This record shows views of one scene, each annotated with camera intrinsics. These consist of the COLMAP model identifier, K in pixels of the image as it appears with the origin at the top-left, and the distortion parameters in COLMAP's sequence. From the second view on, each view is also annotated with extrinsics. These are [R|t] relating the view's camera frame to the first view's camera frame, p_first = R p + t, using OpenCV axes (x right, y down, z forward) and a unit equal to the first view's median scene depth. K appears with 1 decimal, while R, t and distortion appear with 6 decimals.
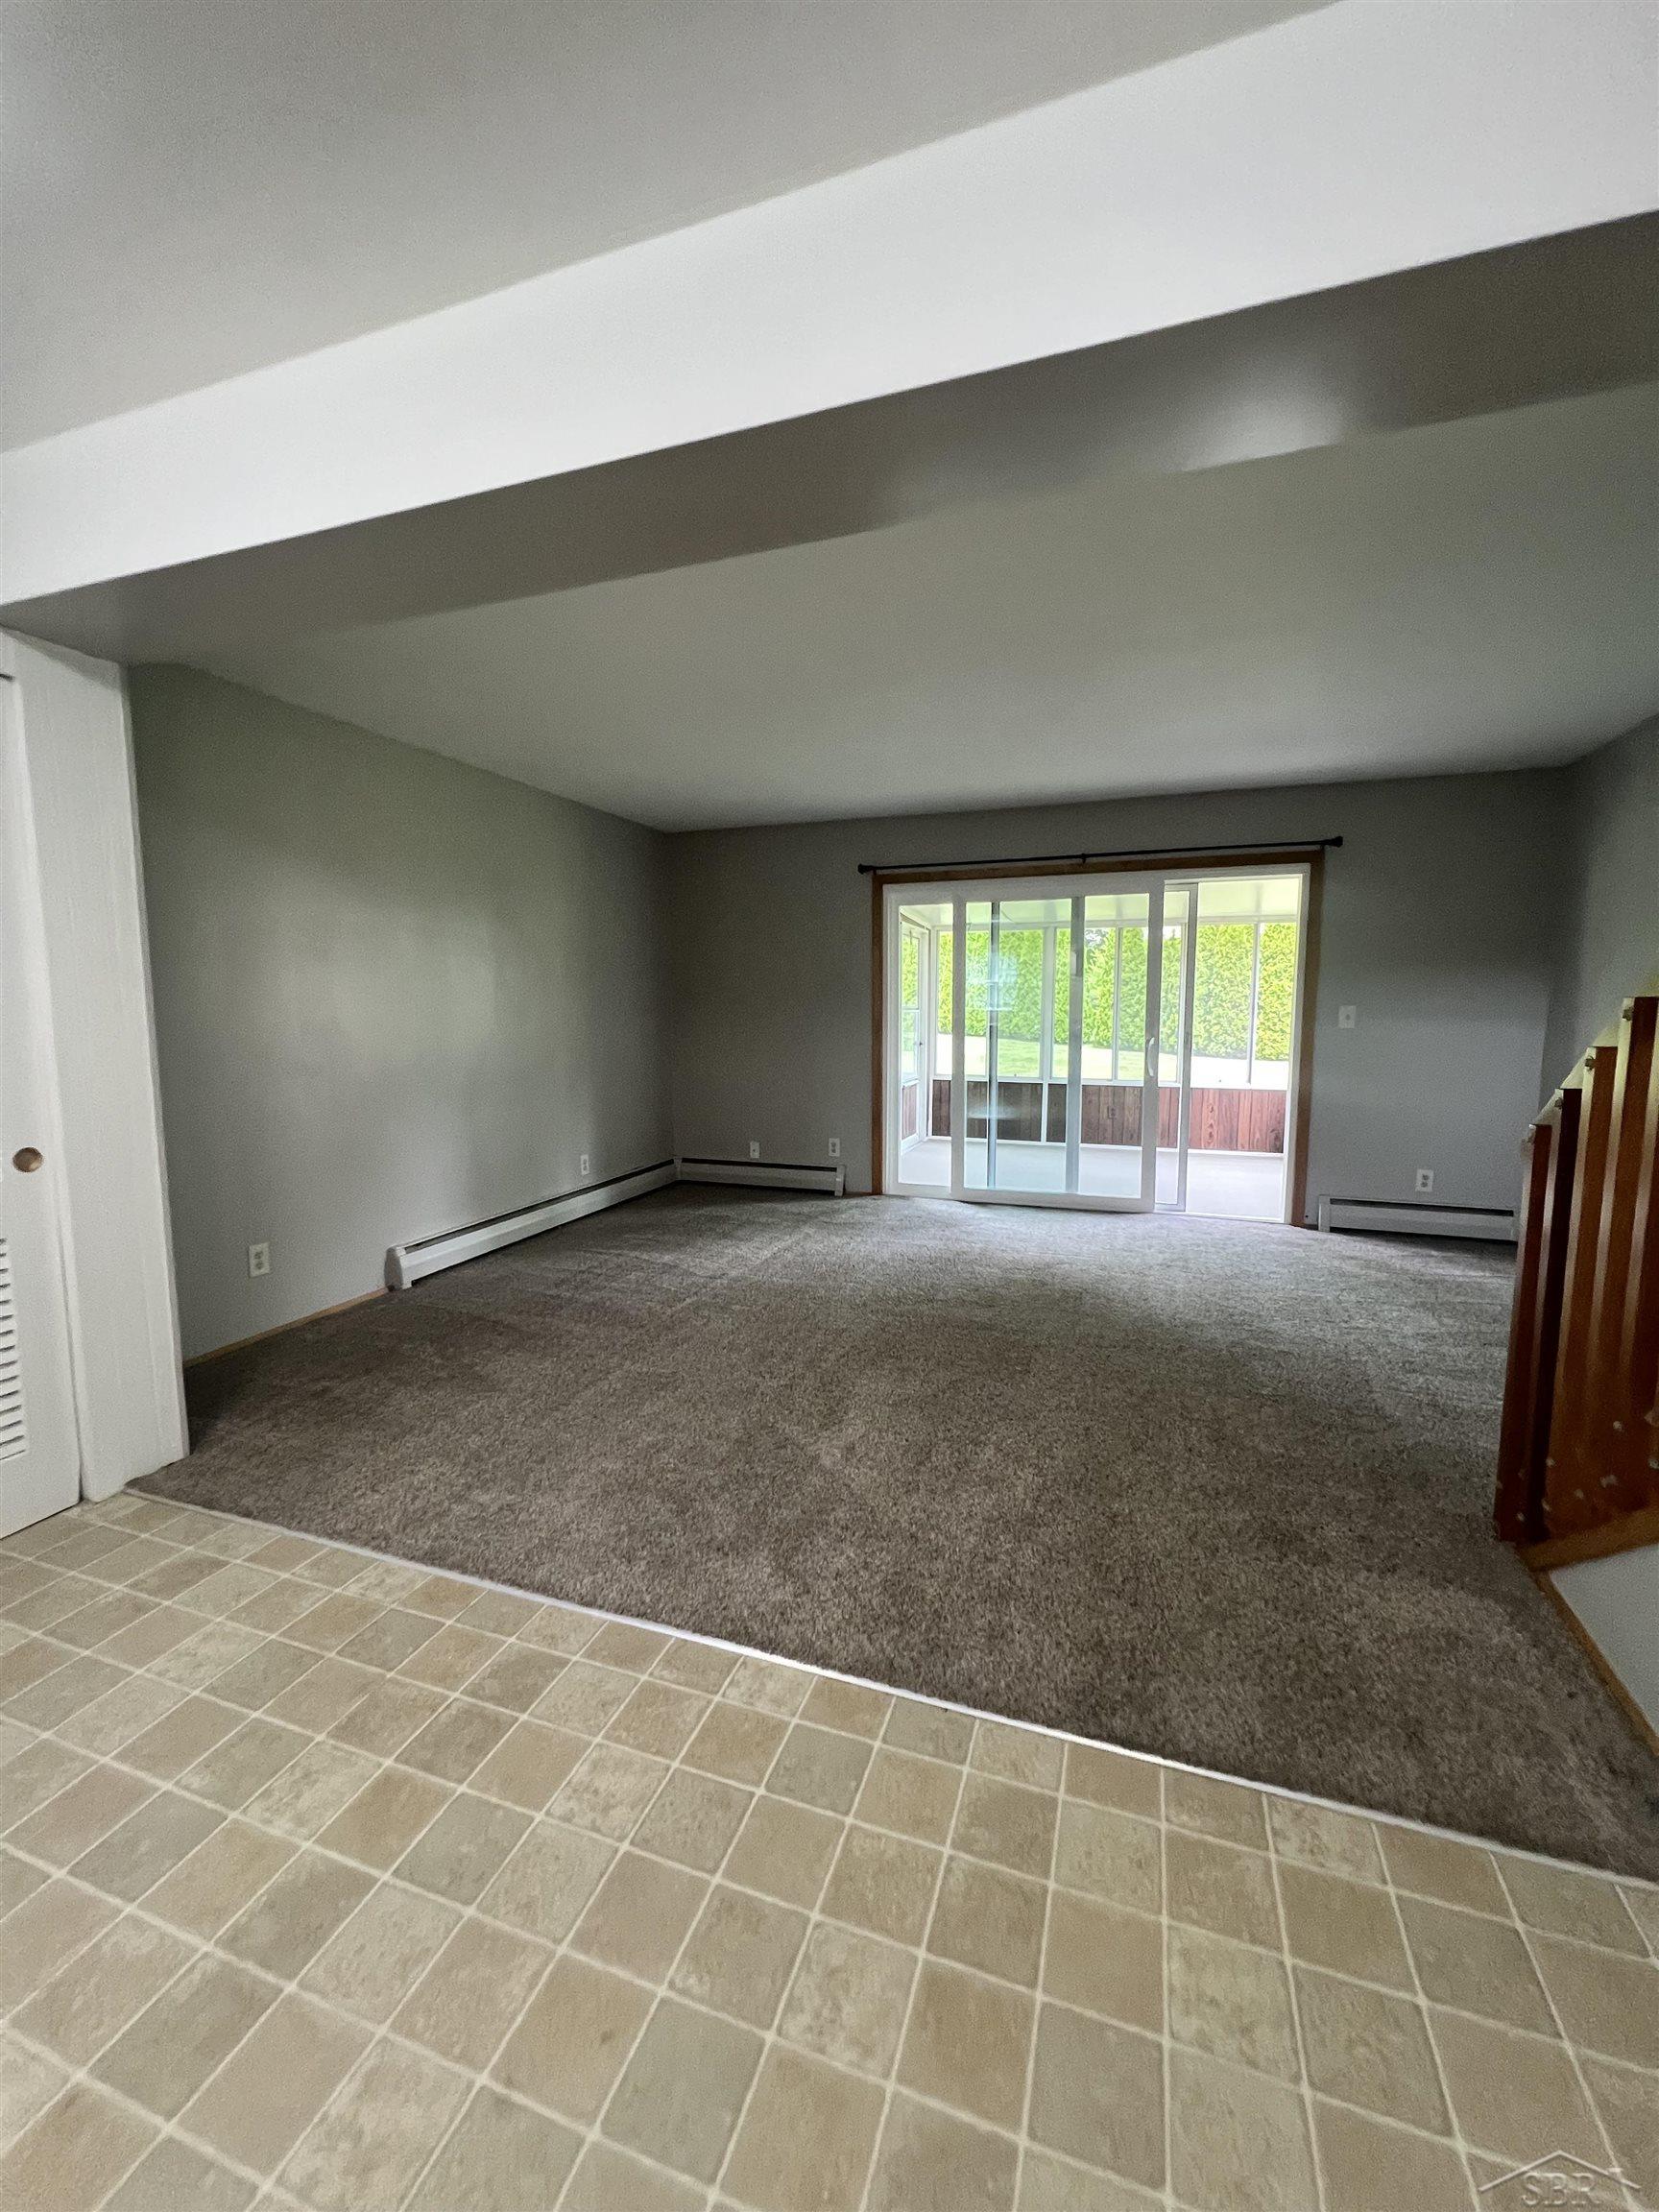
lens RADIAL K [[892.5, 0, 830.7], [0, 892.5, 1105.4], [0, 0, 1]] dist [-0.000321, 0.000384]
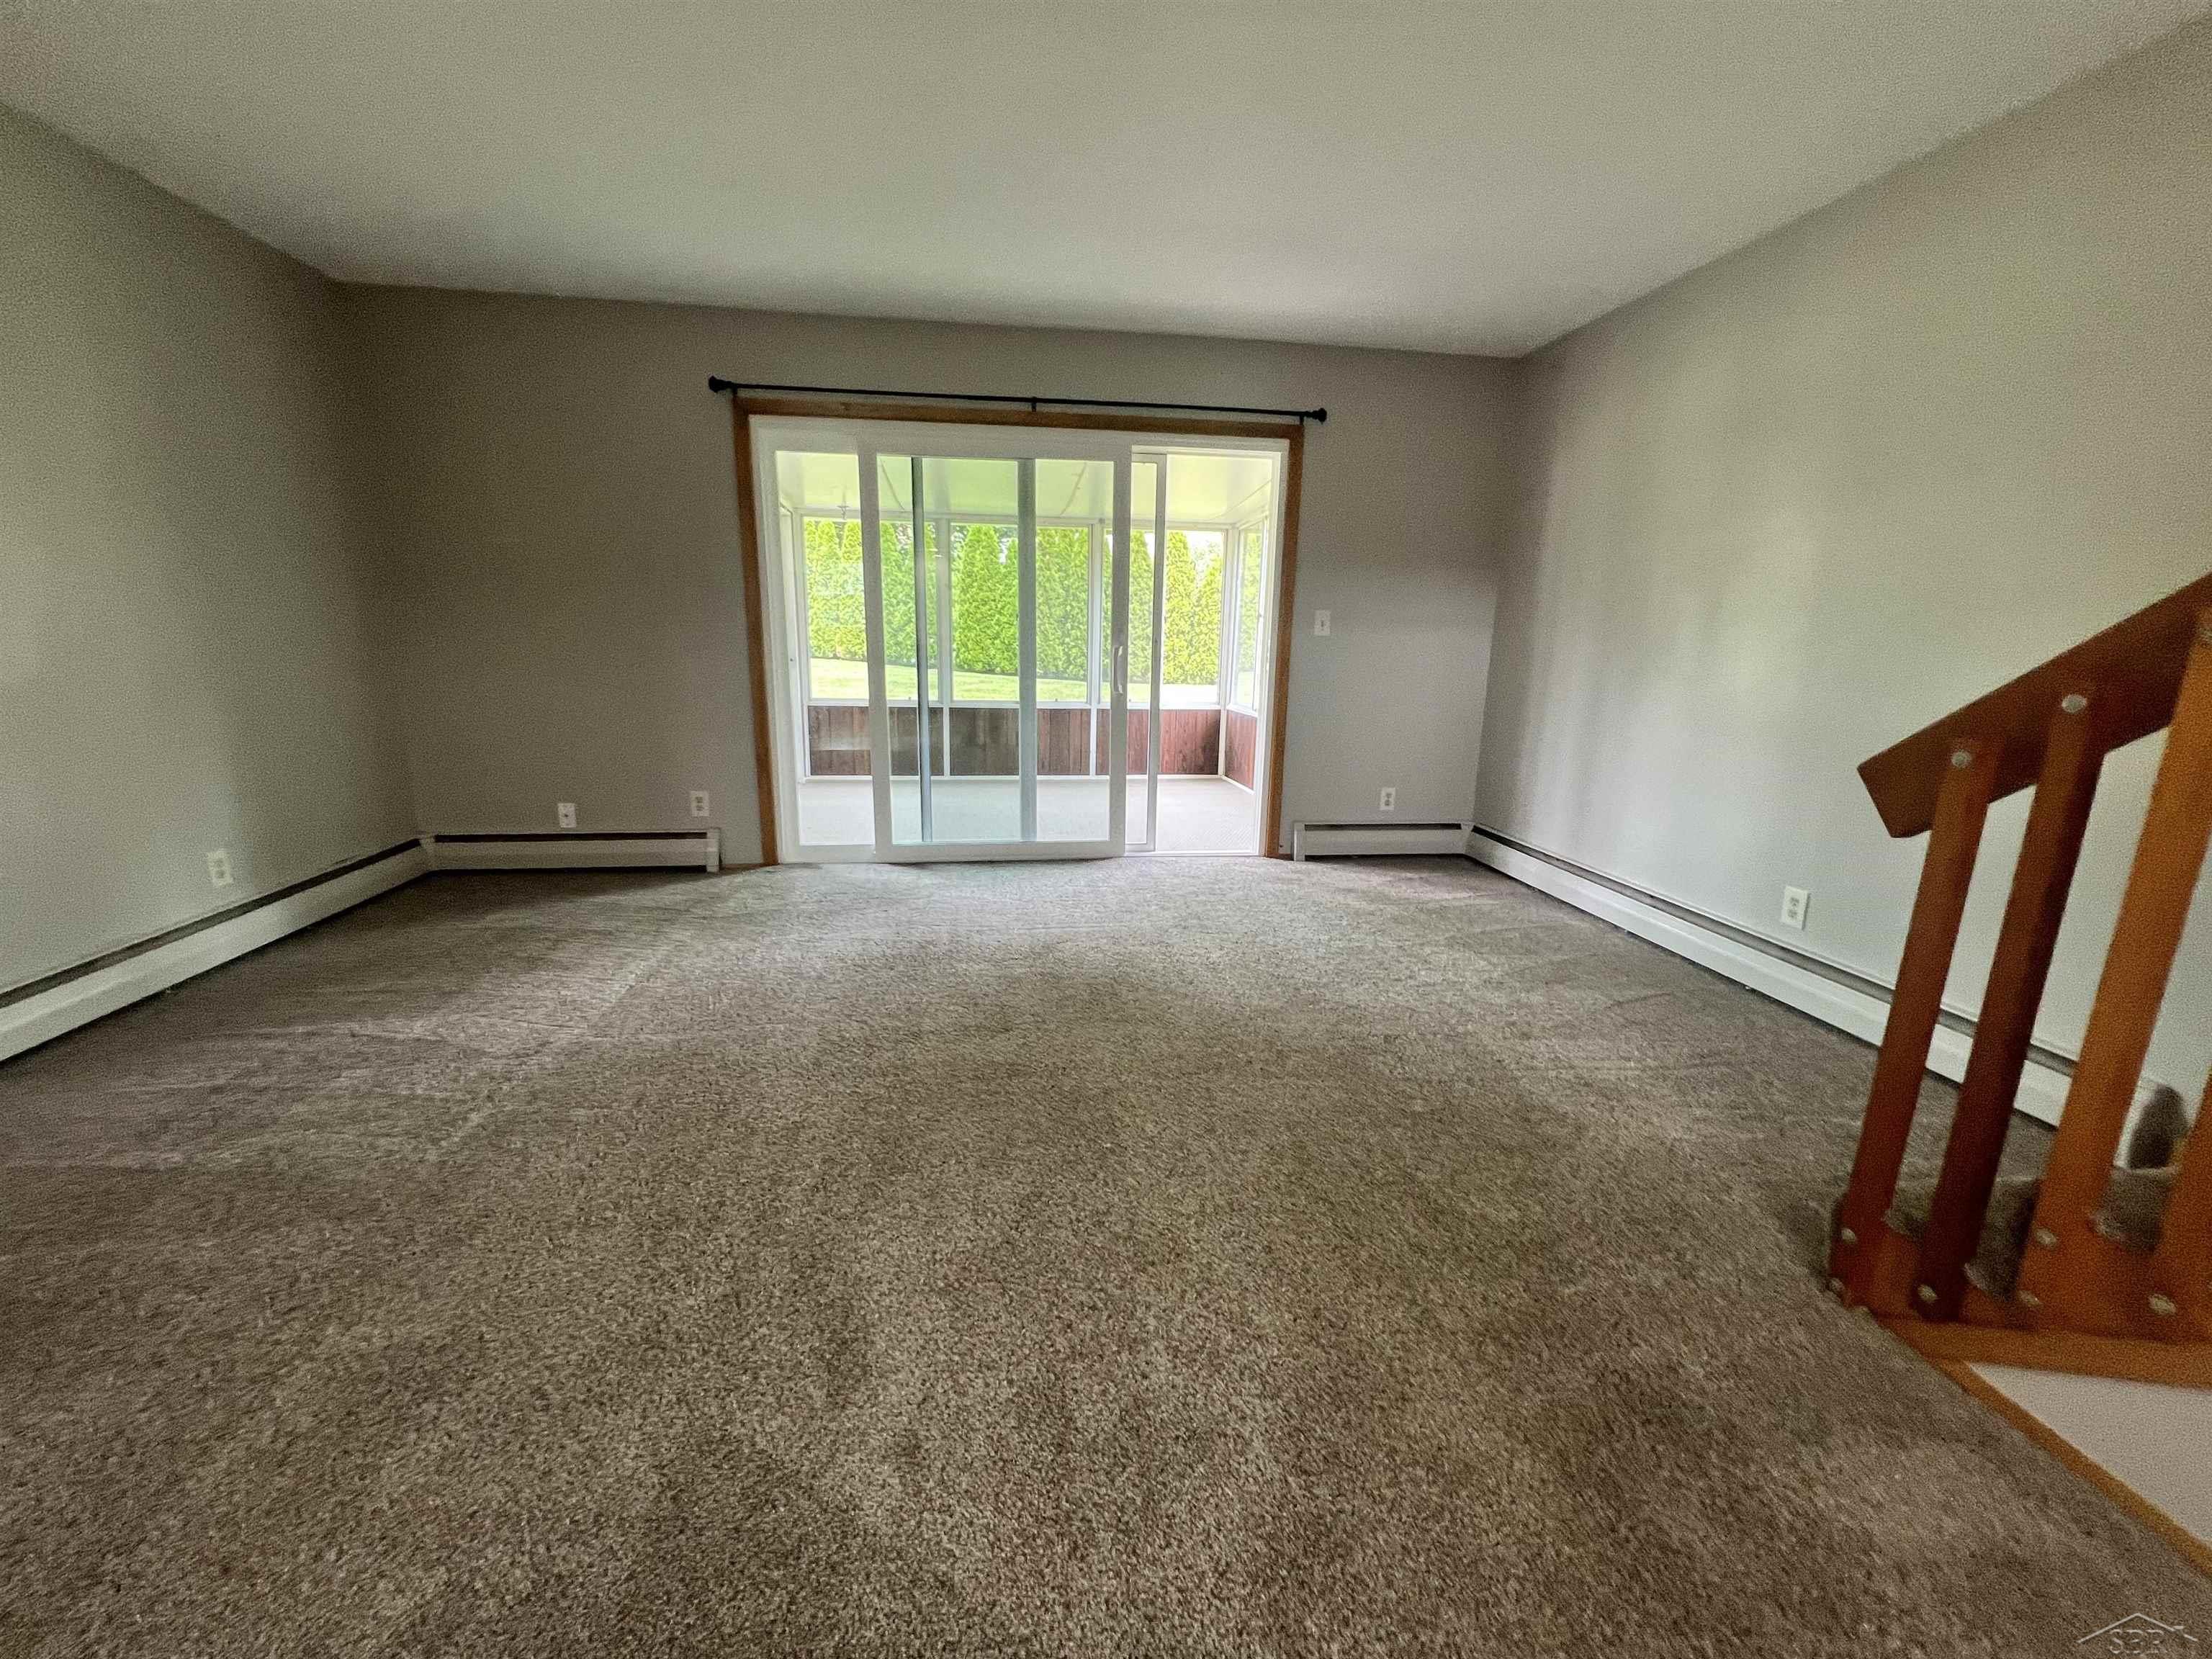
lens RADIAL K [[892.5, 0, 1101.2], [0, 892.5, 828.5], [0, 0, 1]] dist [-0.000321, 0.000384]
pose [[0.888380, -0.081554, 0.451807, -0.042721], [0.033185, 0.992929, 0.113979, -0.003643], [-0.457908, -0.086263, 0.884804, 0.294808]]
